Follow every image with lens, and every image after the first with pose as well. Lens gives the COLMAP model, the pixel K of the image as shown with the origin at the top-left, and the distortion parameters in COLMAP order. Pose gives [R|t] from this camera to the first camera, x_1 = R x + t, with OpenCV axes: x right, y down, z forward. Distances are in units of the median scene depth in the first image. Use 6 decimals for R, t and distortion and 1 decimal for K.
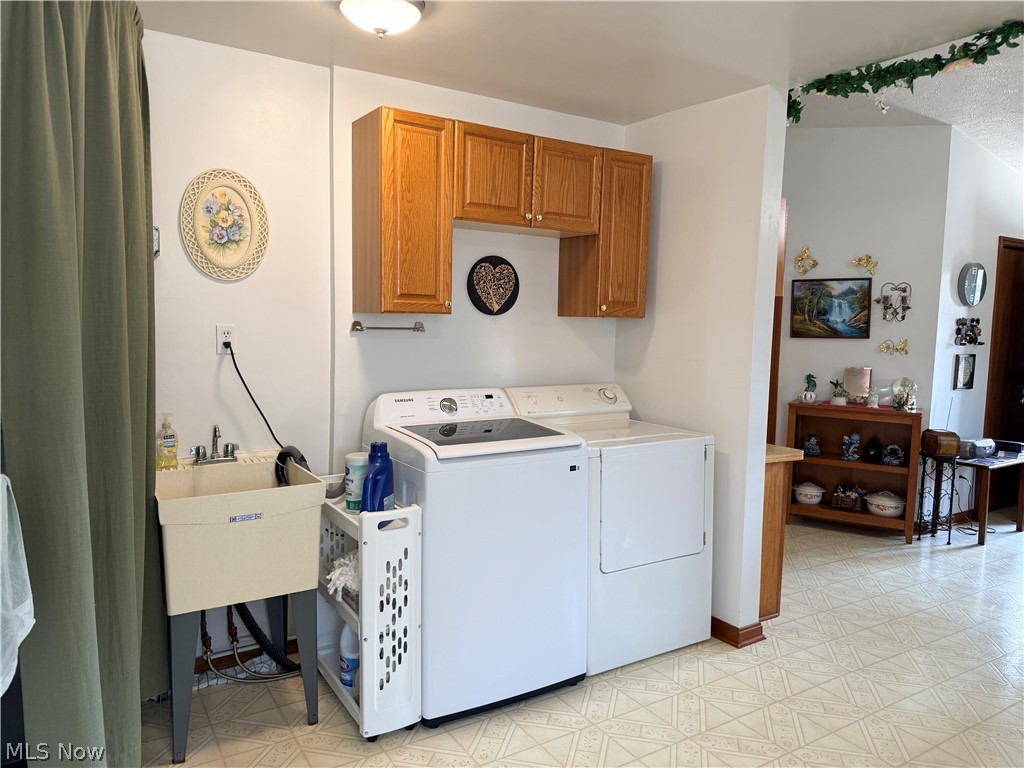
lens RADIAL K [[713.4, 0, 521.3], [0, 713.4, 378.4], [0, 0, 1]] dist [0.038733, -0.050268]
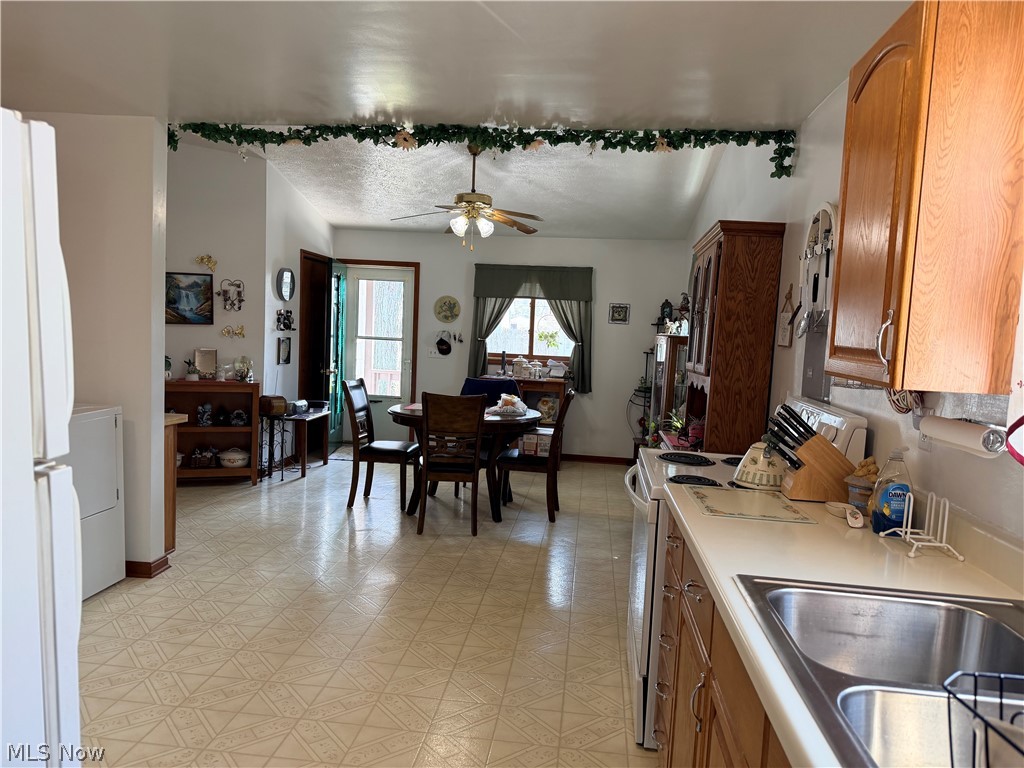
lens RADIAL K [[713.4, 0, 521.6], [0, 713.4, 391.0], [0, 0, 1]] dist [0.038733, -0.050268]
pose [[0.610468, -0.063666, 0.789478, -0.237008], [0.036266, 0.997966, 0.052436, 0.016762], [-0.791210, -0.003380, 0.611535, -0.221991]]
